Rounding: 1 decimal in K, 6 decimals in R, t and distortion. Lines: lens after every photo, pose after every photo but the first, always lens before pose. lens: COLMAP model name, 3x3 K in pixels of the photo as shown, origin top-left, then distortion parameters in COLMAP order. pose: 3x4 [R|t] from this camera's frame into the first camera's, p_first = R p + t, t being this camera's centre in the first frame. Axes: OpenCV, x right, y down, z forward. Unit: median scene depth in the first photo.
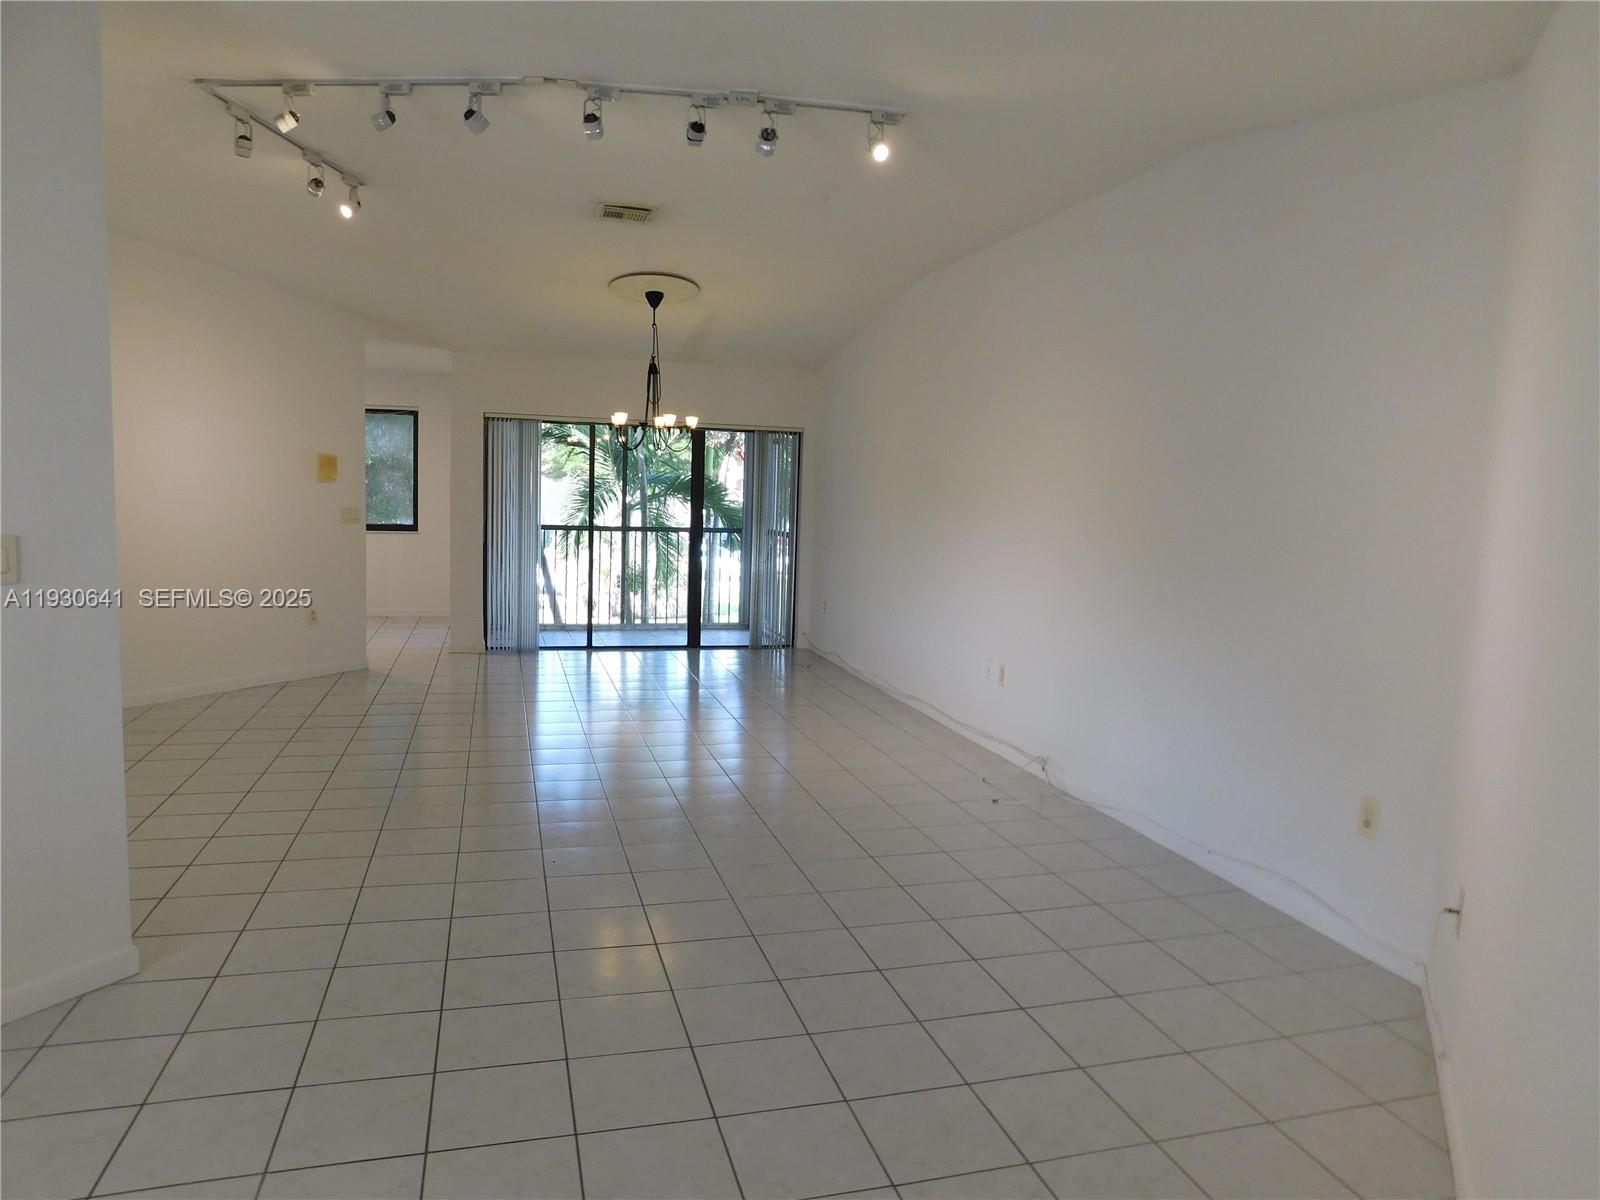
lens RADIAL K [[1073.3, 0, 792.0], [0, 1073.3, 594.3], [0, 0, 1]] dist [-0.059531, 0.057192]
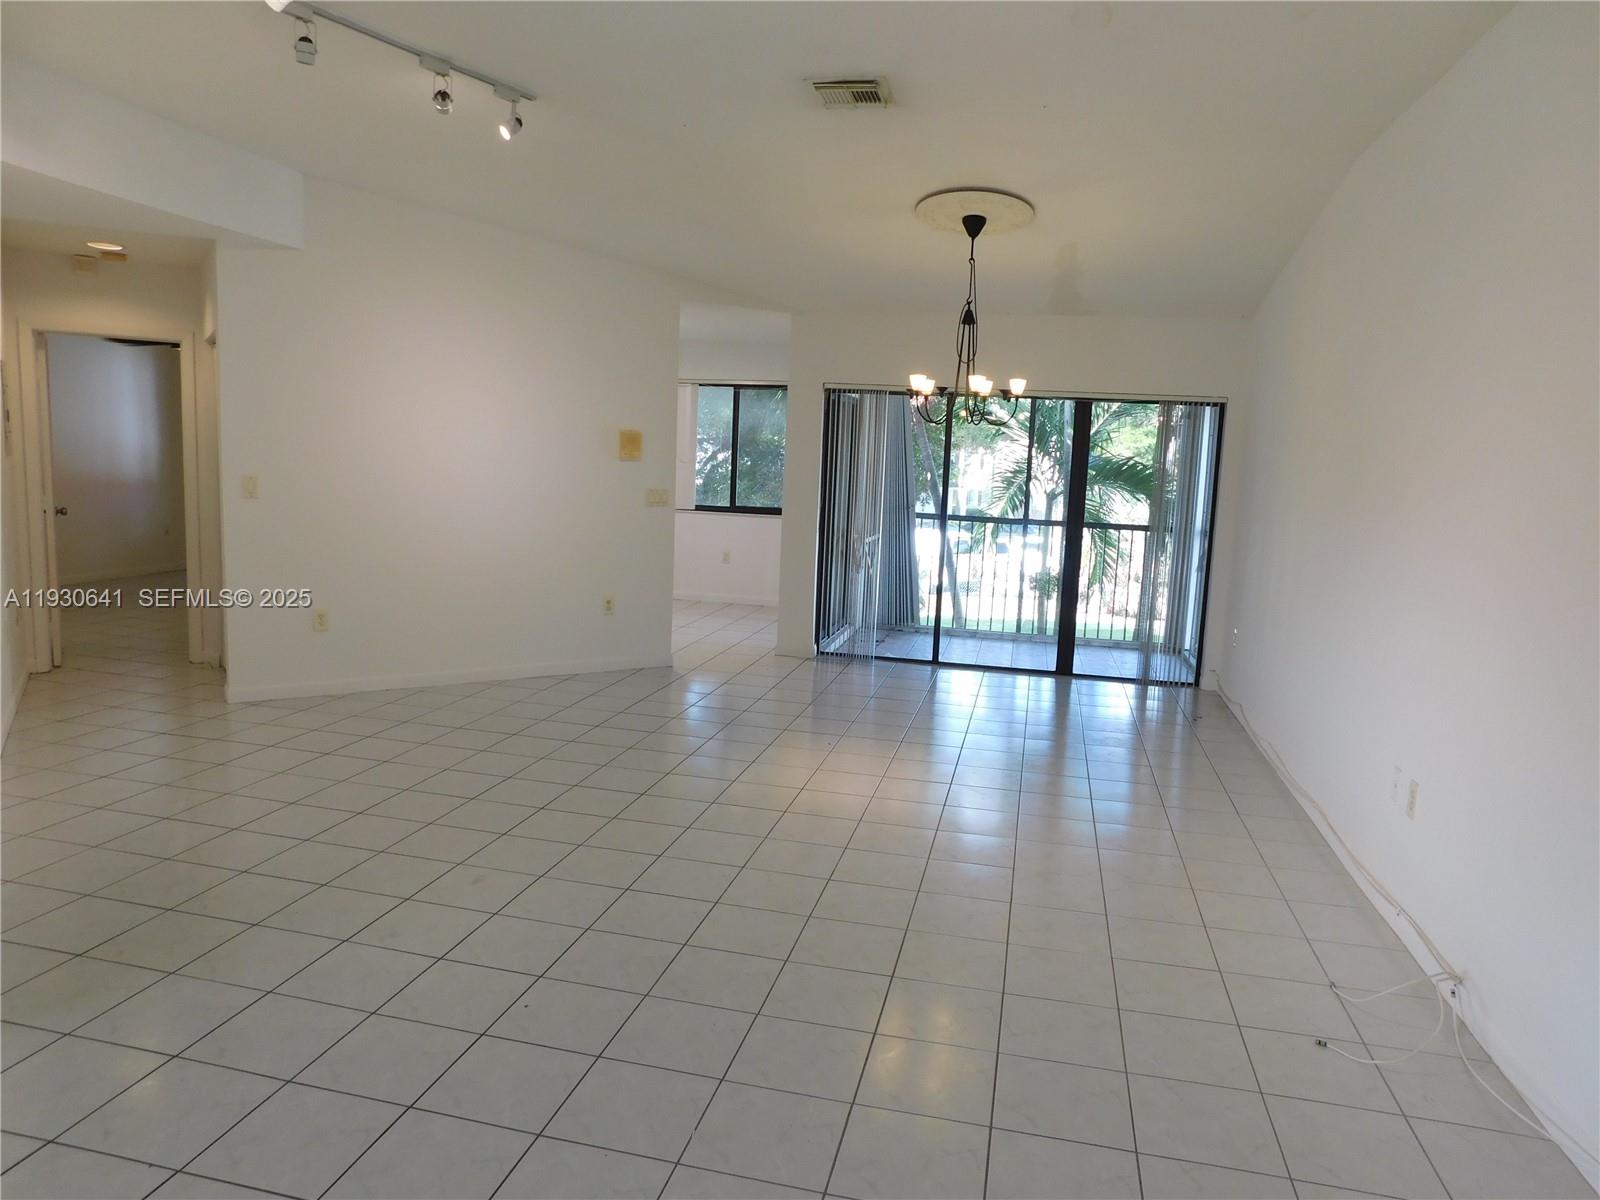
lens RADIAL K [[1073.3, 0, 770.6], [0, 1073.3, 601.1], [0, 0, 1]] dist [-0.059531, 0.057192]
pose [[0.869743, 0.072513, -0.488149, 0.114184], [-0.063553, 0.997367, 0.034923, -0.021649], [0.489397, 0.000650, 0.872061, 0.221518]]
